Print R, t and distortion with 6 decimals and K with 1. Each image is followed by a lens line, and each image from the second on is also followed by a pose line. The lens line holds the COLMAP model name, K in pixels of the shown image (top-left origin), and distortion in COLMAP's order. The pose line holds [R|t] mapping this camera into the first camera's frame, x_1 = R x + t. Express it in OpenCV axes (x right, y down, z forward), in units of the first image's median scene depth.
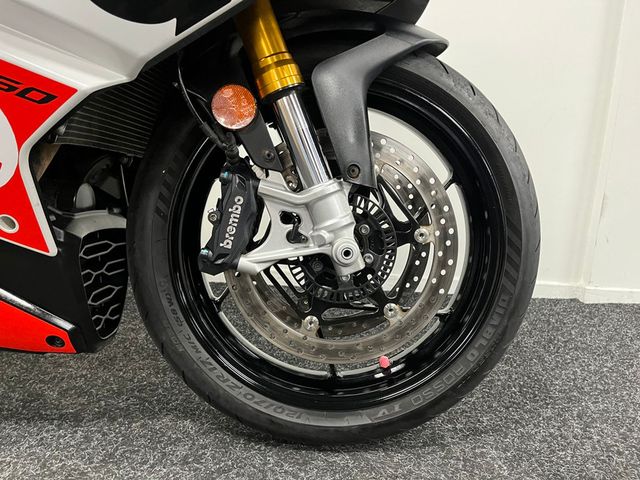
lens RADIAL K [[488.7, 0, 317.6], [0, 488.7, 243.5], [0, 0, 1]] dist [0.089043, -0.120891]
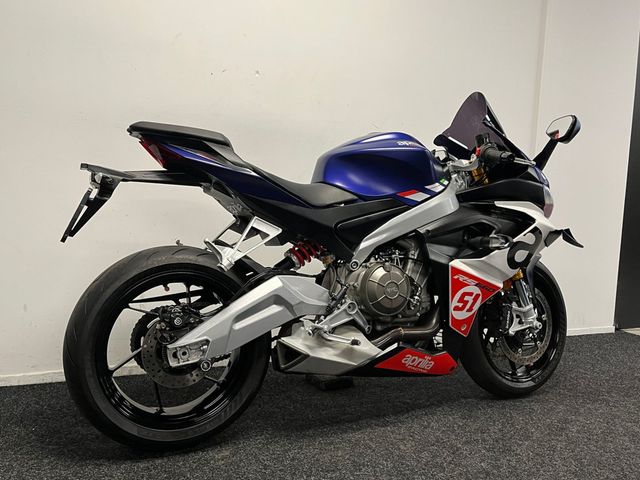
lens RADIAL K [[559.7, 0, 320.0], [0, 559.7, 240.0], [0, 0, 1]] dist [0.053415, -0.001386]
pose [[0.899259, -0.039314, 0.435647, -2.374676], [0.093650, 0.990163, -0.103957, -0.242205], [-0.427274, 0.134283, 0.894094, -1.486156]]
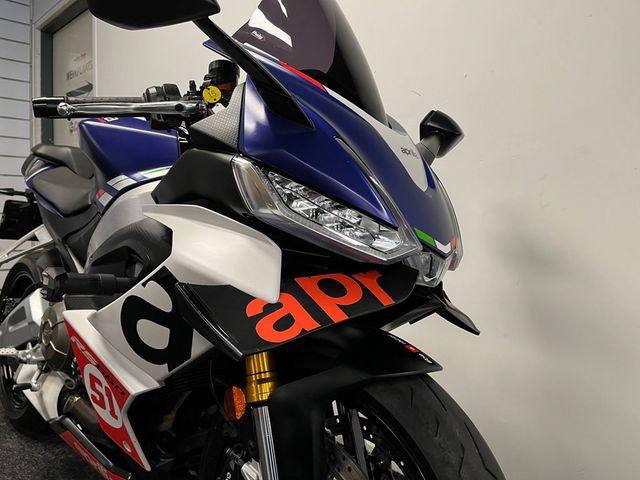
lens RADIAL K [[488.7, 0, 317.6], [0, 488.7, 243.5], [0, 0, 1]] dist [0.089043, -0.120891]
pose [[0.723733, 0.037832, -0.689042, 0.745245], [-0.158146, 0.981015, -0.112245, -0.489695], [0.671714, 0.190205, 0.715976, 0.099399]]
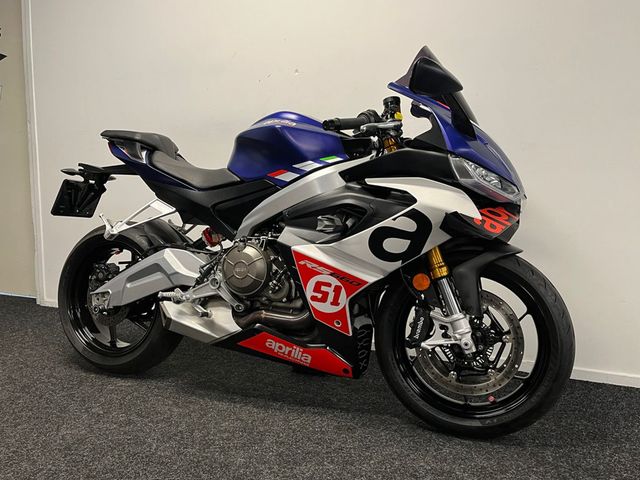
lens RADIAL K [[558.5, 0, 309.1], [0, 558.5, 241.4], [0, 0, 1]] dist [0.041920, 0.002025]
pose [[0.924328, 0.008150, -0.381511, 0.328671], [-0.061507, 0.989882, -0.127872, -0.067778], [0.376609, 0.141661, 0.915477, -1.571793]]
